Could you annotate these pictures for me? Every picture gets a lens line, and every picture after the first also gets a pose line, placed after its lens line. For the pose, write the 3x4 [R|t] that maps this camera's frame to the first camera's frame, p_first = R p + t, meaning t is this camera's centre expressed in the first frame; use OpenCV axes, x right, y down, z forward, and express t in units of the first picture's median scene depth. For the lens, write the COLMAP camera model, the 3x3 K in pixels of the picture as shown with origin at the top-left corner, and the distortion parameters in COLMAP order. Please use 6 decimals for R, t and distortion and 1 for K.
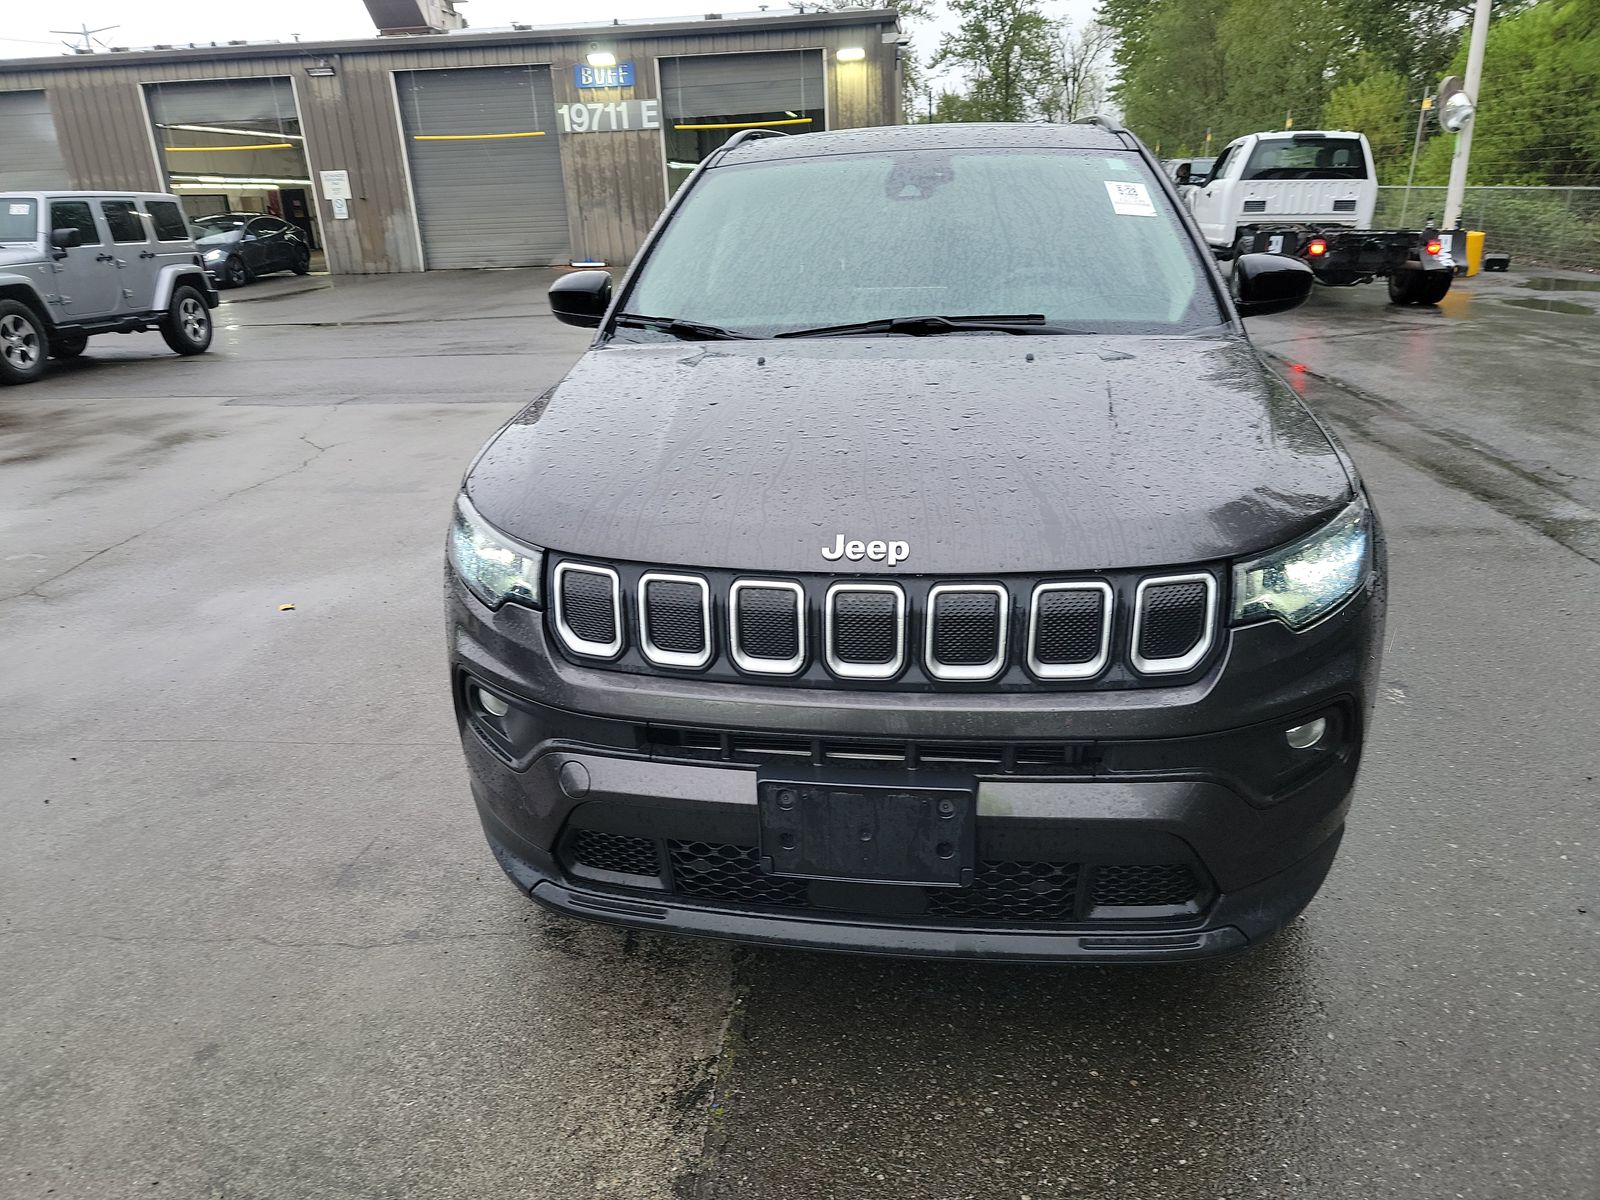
lens RADIAL K [[1104.3, 0, 788.7], [0, 1104.3, 609.2], [0, 0, 1]] dist [0.086491, -0.074191]
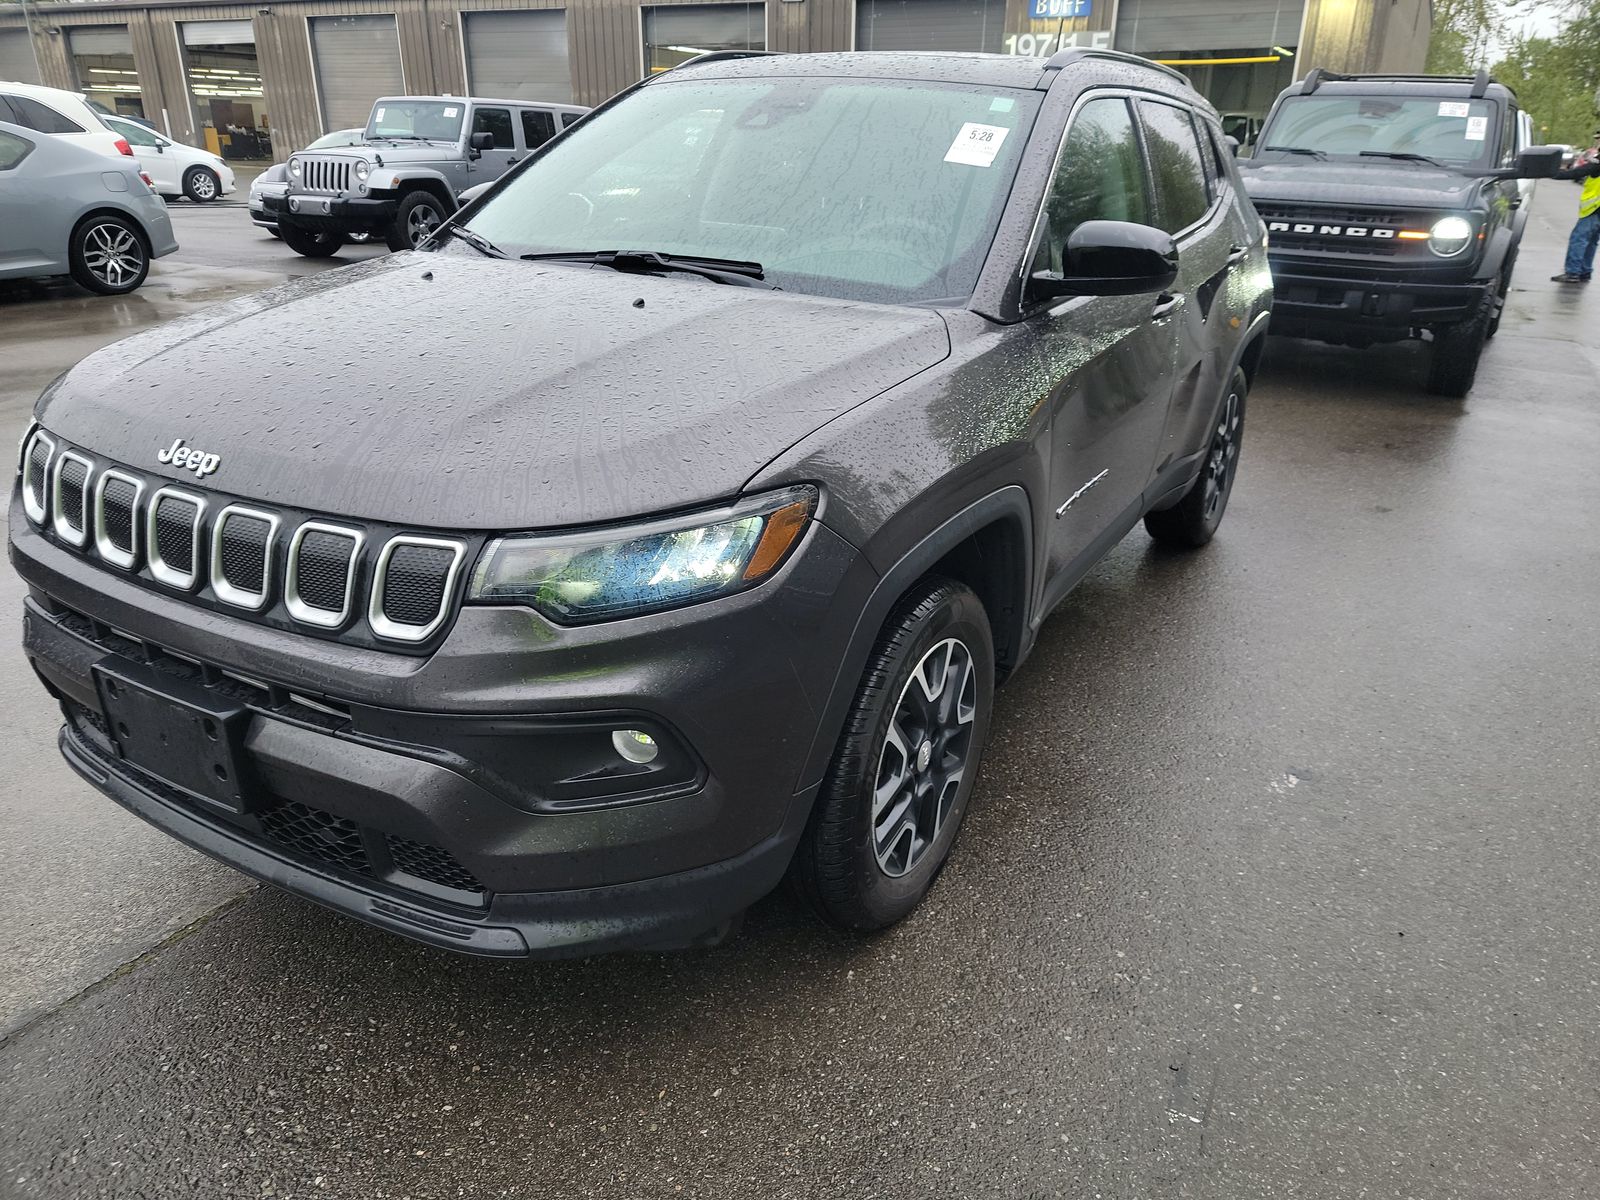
lens RADIAL K [[1104.3, 0, 788.7], [0, 1104.3, 609.2], [0, 0, 1]] dist [0.086491, -0.074191]
pose [[0.926975, 0.197649, -0.318828, 0.102956], [-0.181882, 0.980157, 0.078809, -0.011005], [0.328078, -0.015065, 0.944530, 0.025382]]
